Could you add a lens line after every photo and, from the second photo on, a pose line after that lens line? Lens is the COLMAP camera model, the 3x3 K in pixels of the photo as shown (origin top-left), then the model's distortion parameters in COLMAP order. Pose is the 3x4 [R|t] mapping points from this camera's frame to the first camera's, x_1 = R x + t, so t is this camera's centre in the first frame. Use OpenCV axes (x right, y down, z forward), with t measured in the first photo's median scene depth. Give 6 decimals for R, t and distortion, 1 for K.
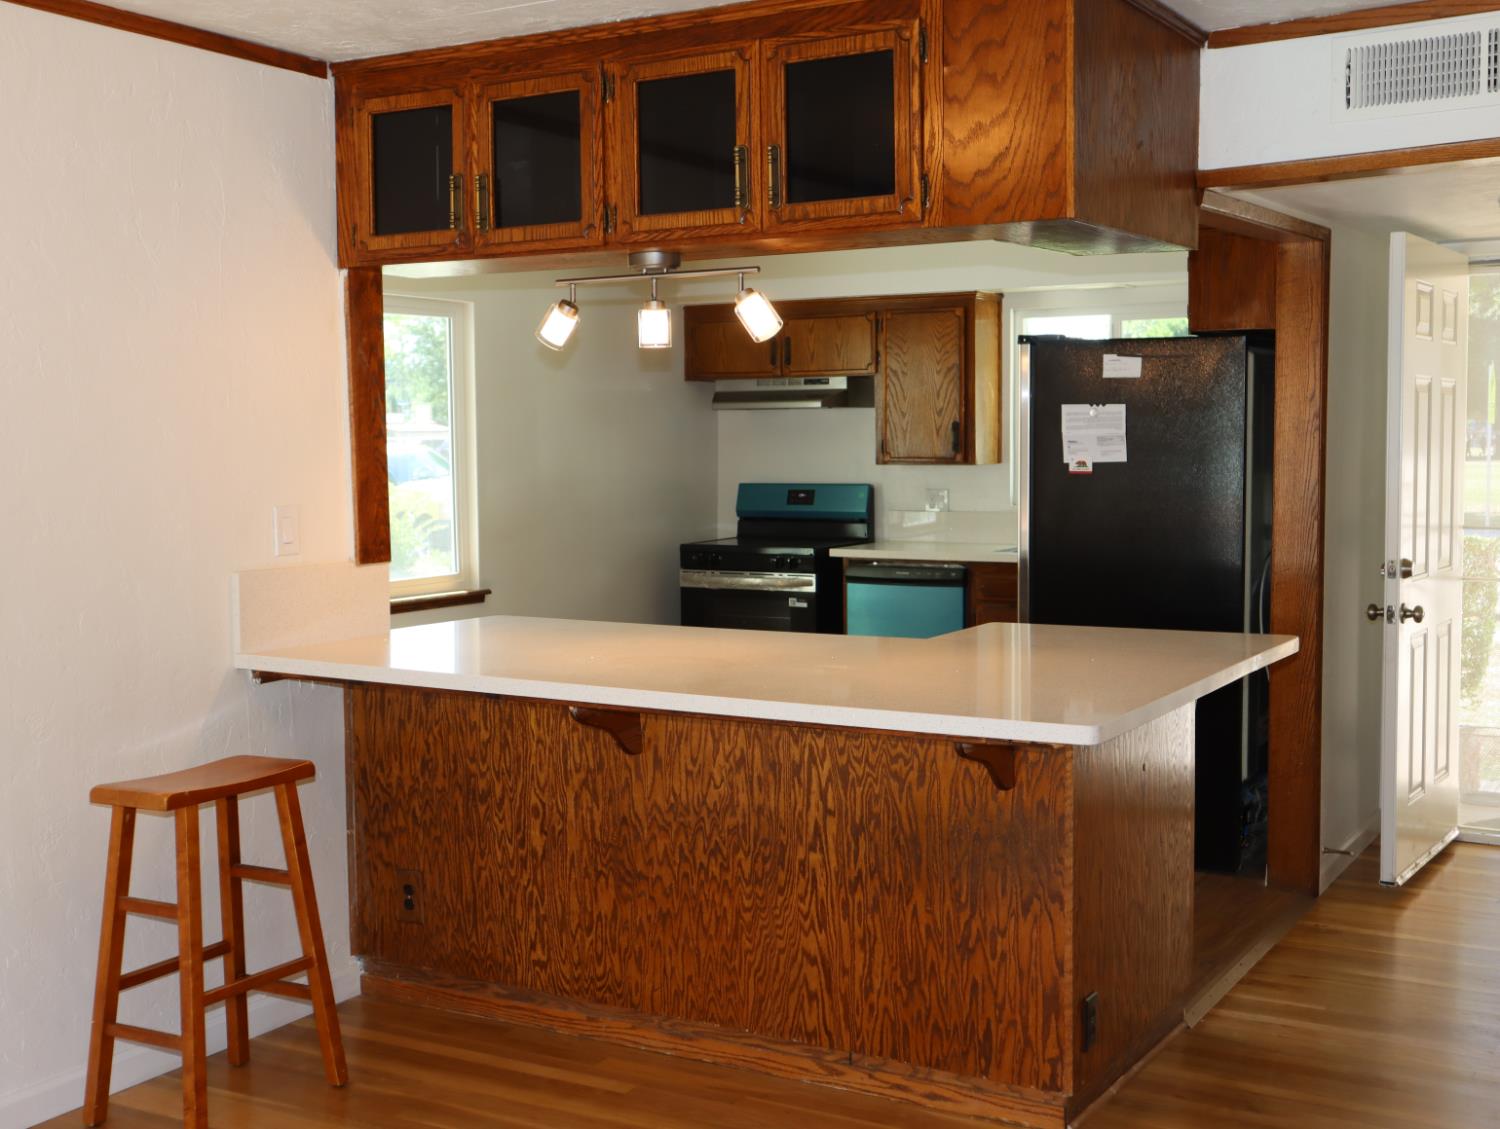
lens RADIAL K [[1793.1, 0, 750.0], [0, 1793.1, 564.5], [0, 0, 1]] dist [-0.000739, -0.000377]
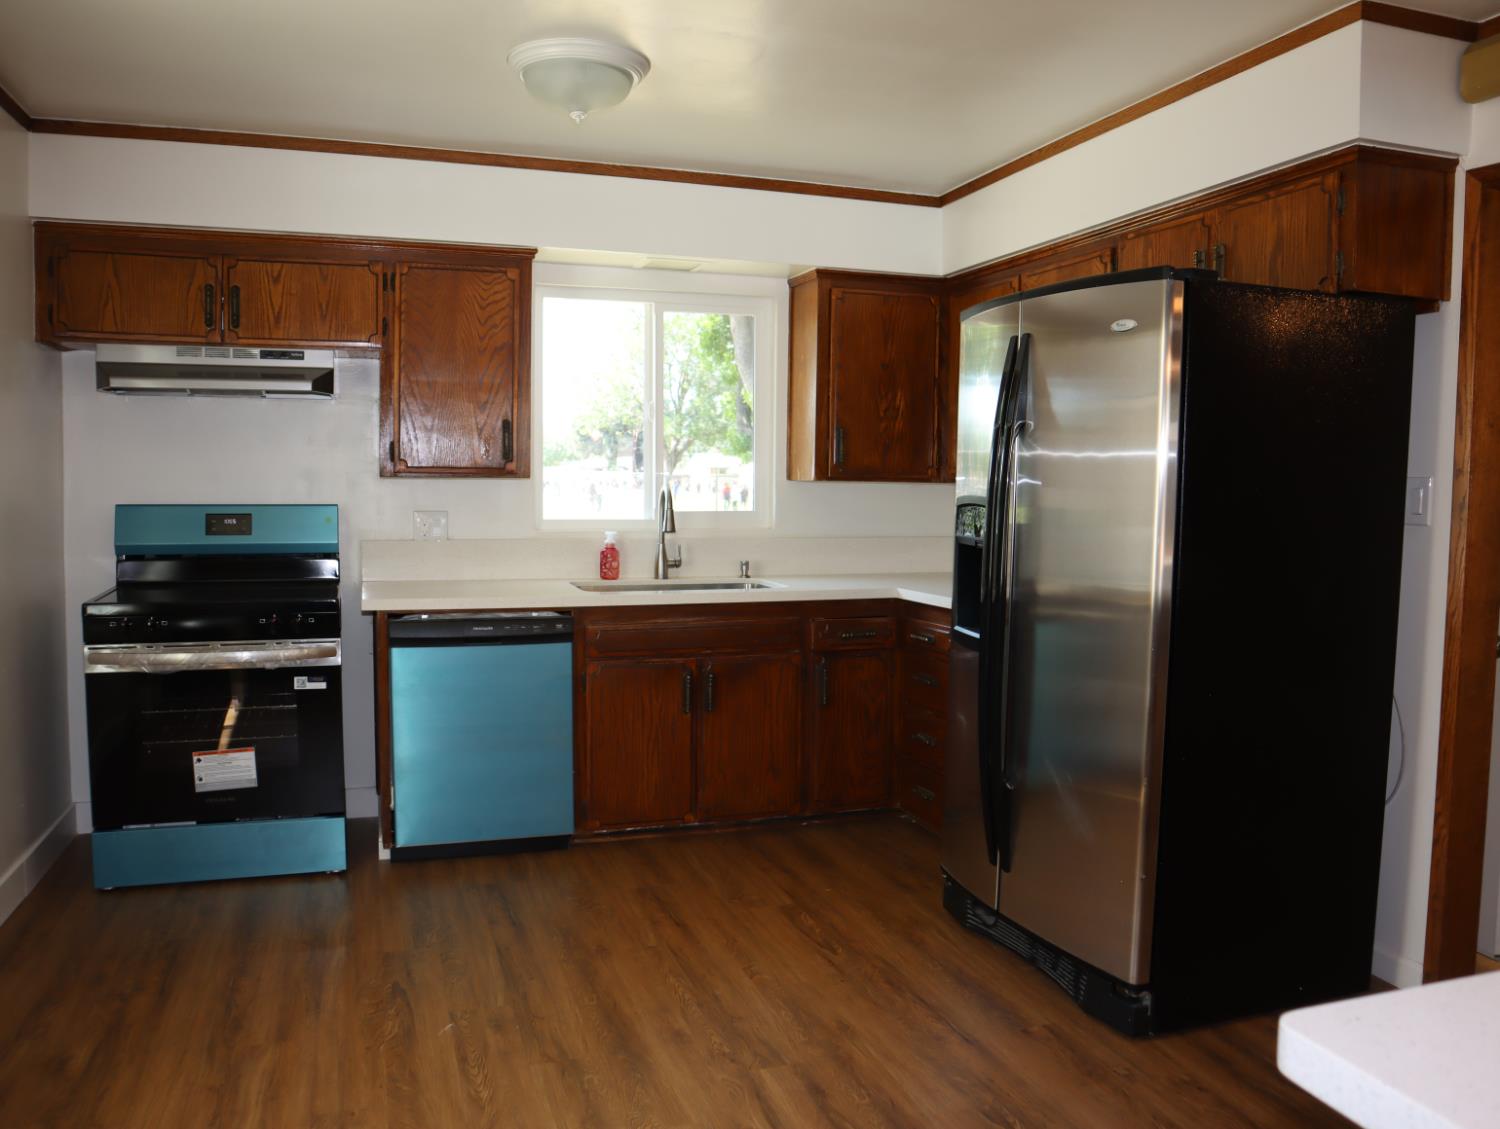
lens RADIAL K [[1169.9, 0, 750.0], [0, 1169.9, 564.5], [0, 0, 1]] dist [-0.115067, 0.073765]
pose [[0.673960, -0.035575, 0.737911, -0.172827], [0.035822, 0.999239, 0.015456, -0.022718], [-0.737899, 0.016017, 0.674721, 0.585491]]
